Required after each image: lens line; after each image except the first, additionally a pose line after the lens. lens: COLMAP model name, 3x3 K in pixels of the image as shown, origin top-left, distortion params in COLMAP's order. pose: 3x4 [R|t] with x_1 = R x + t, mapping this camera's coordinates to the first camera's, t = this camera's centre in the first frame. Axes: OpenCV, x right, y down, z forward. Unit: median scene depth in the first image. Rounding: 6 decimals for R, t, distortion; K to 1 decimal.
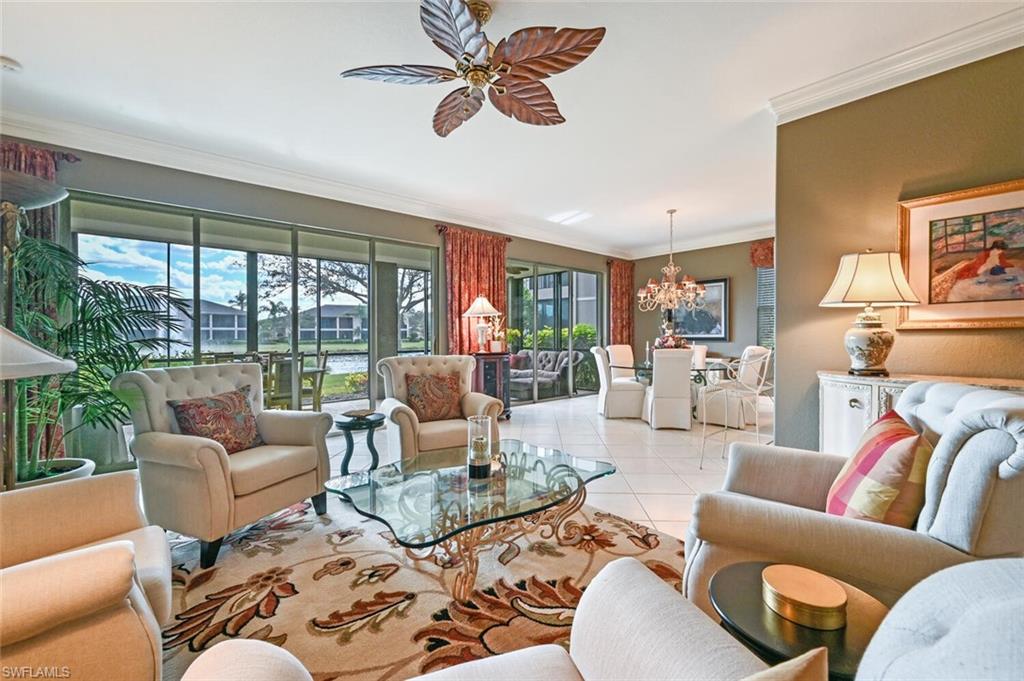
lens RADIAL K [[411.1, 0, 509.1], [0, 411.1, 356.7], [0, 0, 1]] dist [0.000107, -0.000191]
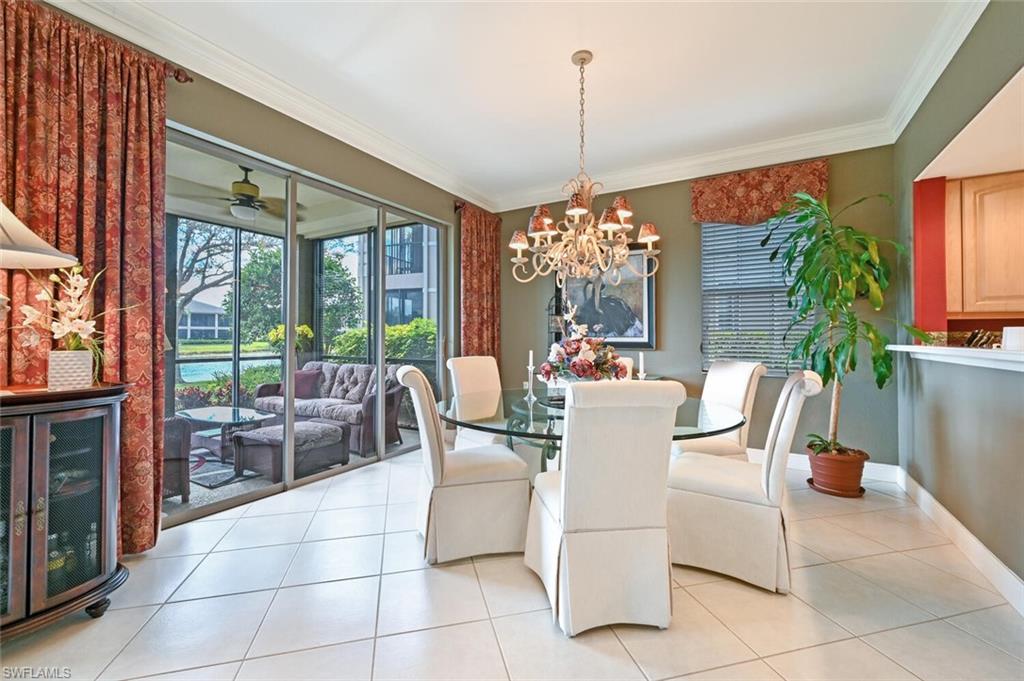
lens RADIAL K [[411.1, 0, 509.7], [0, 411.1, 335.9], [0, 0, 1]] dist [0.000107, -0.000191]
pose [[0.949445, 0.011857, 0.313711, 0.148209], [0.005932, 0.998430, -0.055692, -0.024650], [-0.313879, 0.054737, 0.947884, 0.496289]]
